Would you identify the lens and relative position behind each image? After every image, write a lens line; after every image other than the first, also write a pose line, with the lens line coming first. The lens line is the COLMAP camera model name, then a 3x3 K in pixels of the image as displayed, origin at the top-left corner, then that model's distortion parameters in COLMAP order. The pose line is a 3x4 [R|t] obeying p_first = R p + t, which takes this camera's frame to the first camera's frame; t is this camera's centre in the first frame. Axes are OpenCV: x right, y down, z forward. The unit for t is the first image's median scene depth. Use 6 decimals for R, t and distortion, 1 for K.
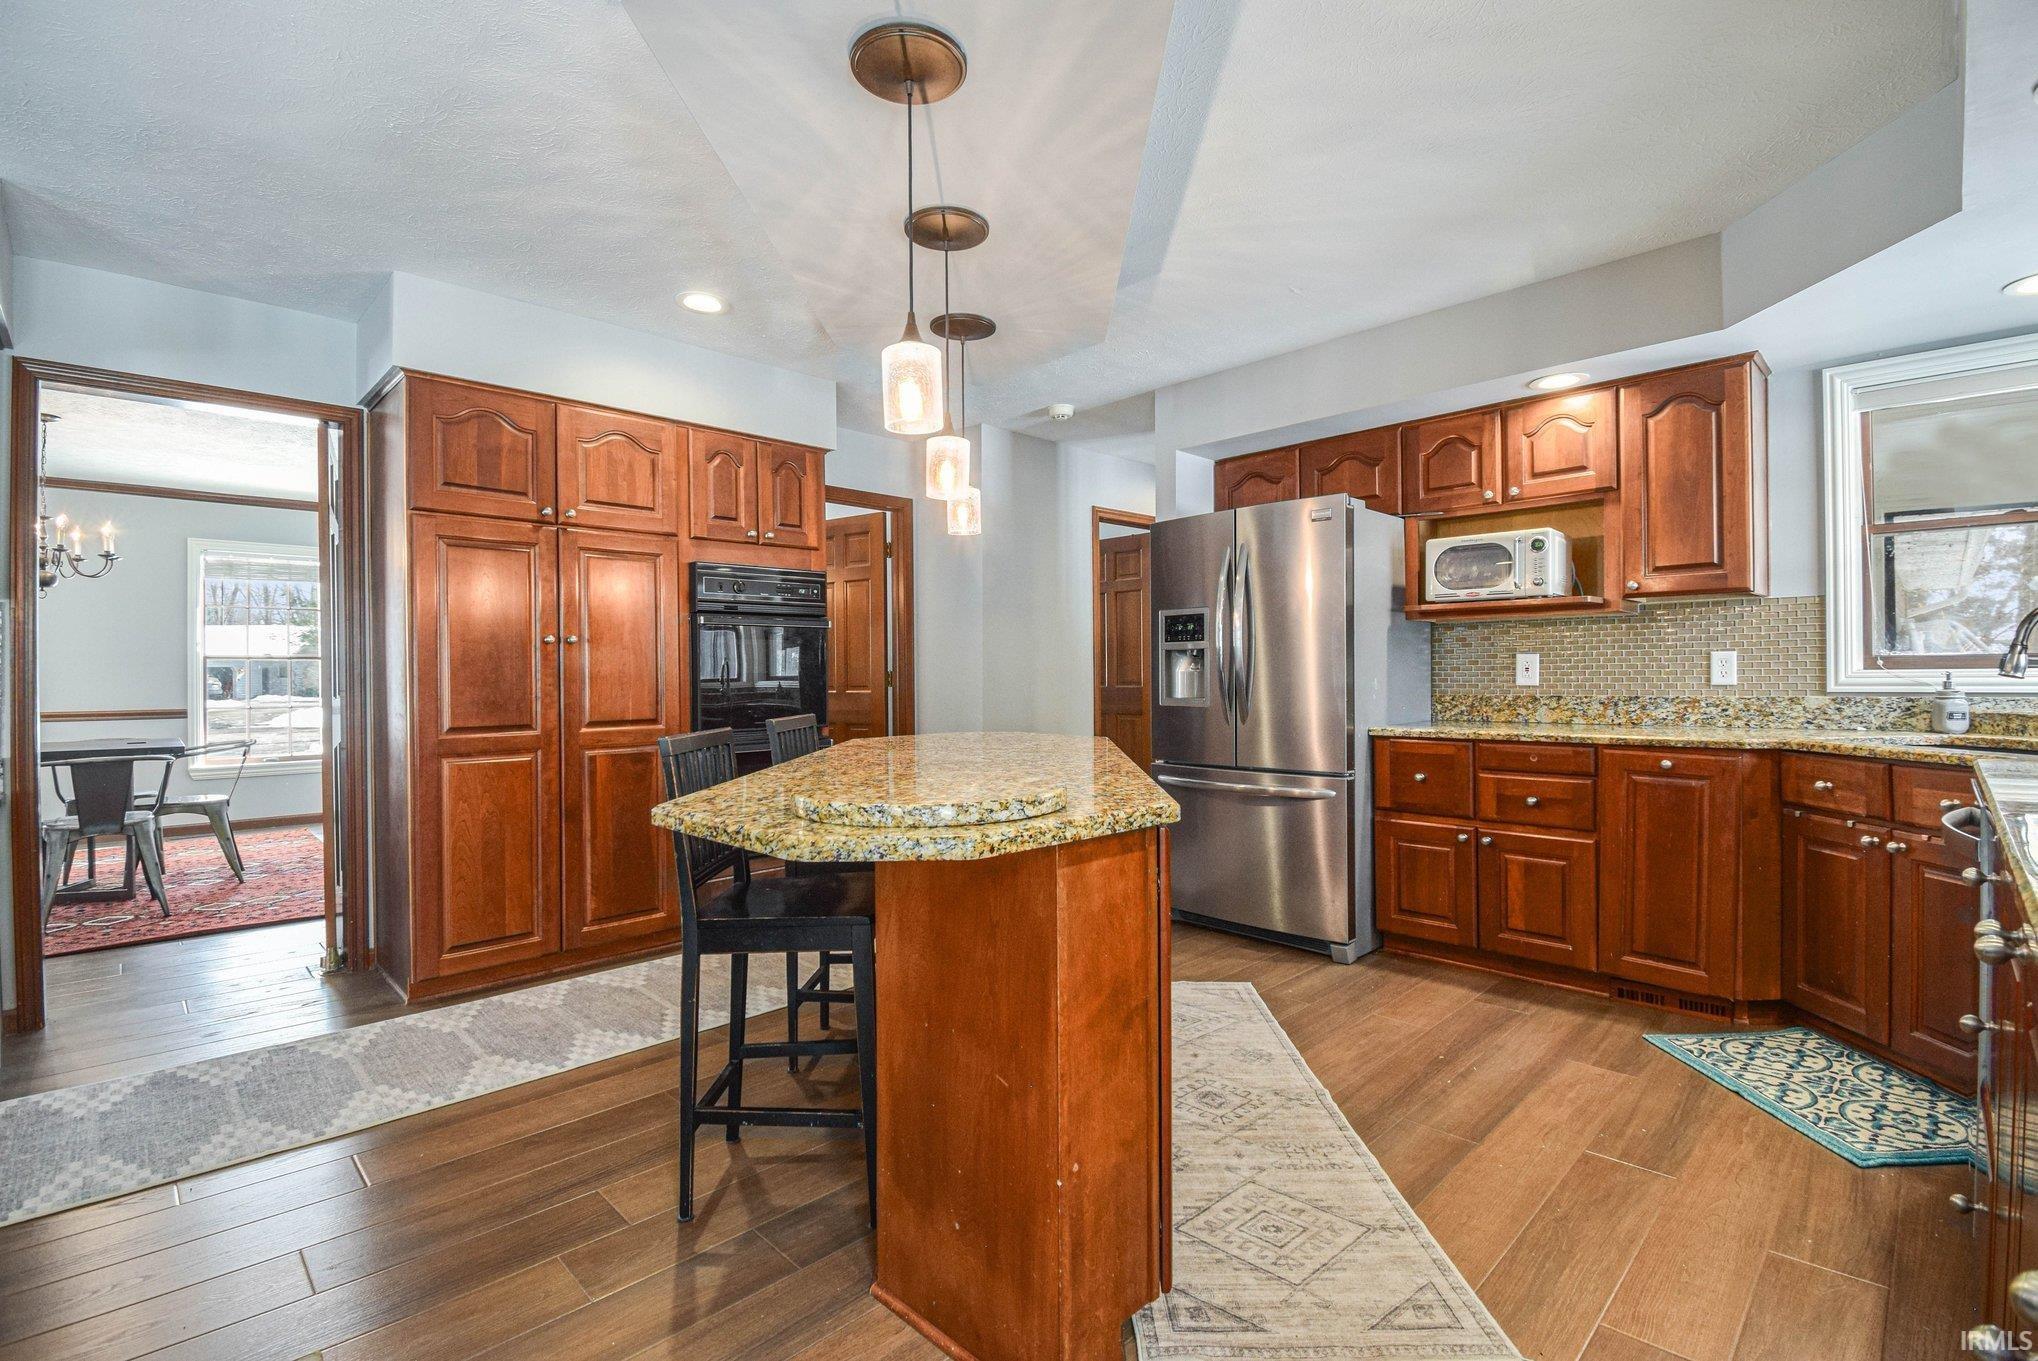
lens RADIAL K [[920.5, 0, 1026.0], [0, 920.5, 666.0], [0, 0, 1]] dist [0.002039, -0.000211]
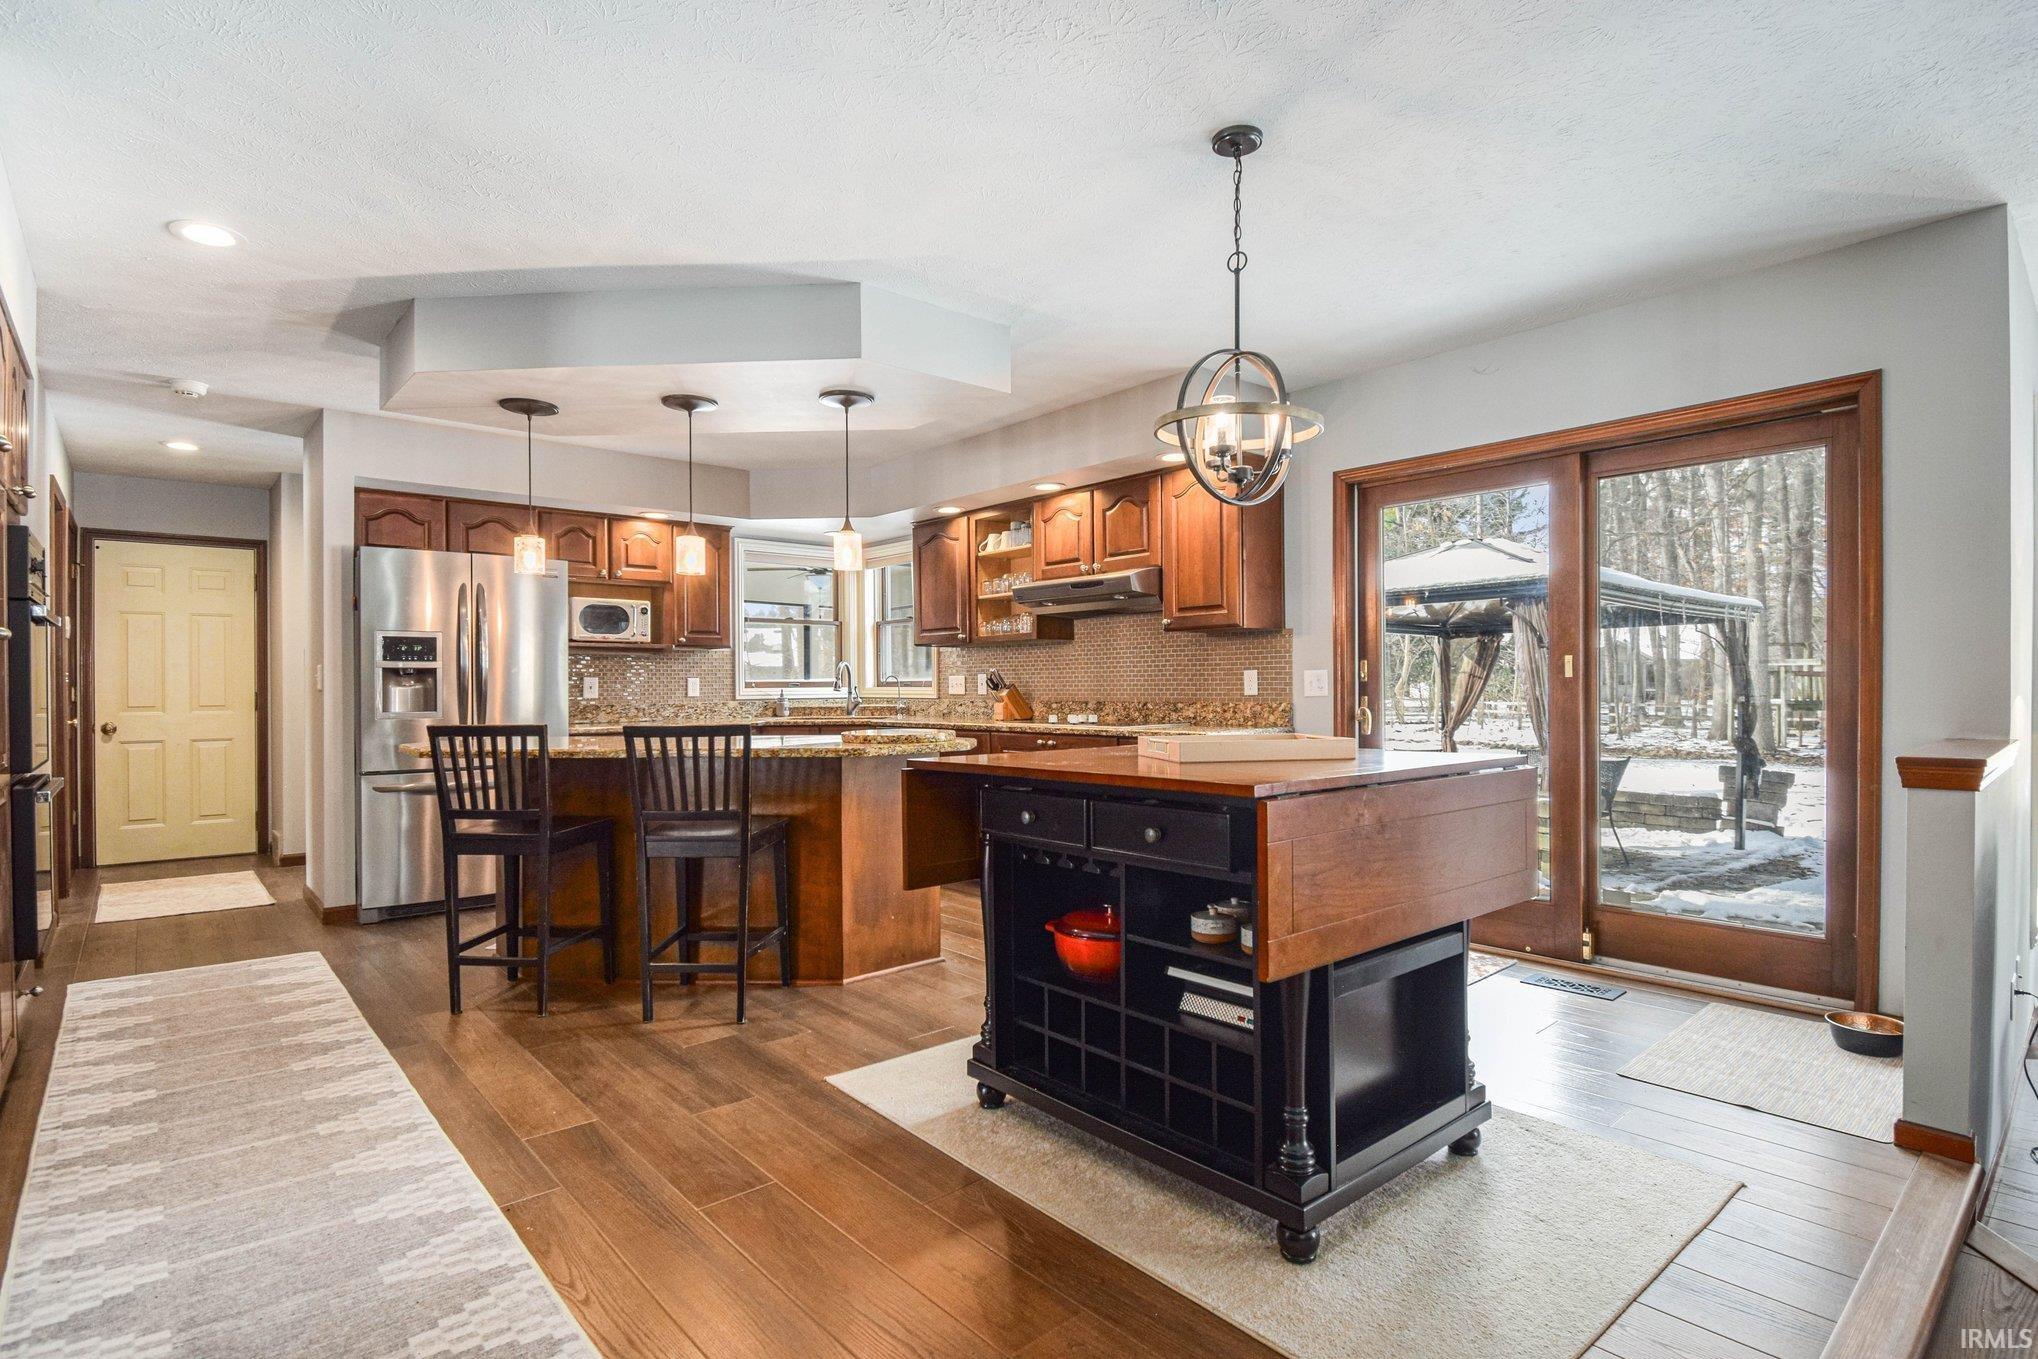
lens RADIAL K [[1021.4, 0, 1016.6], [0, 1021.4, 689.9], [0, 0, 1]] dist [-0.010351, 0.000238]
pose [[0.063135, 0.002851, 0.998001, -1.411462], [-0.003686, 0.999990, -0.002623, 0.012264], [-0.997998, -0.003513, 0.063145, 0.270000]]
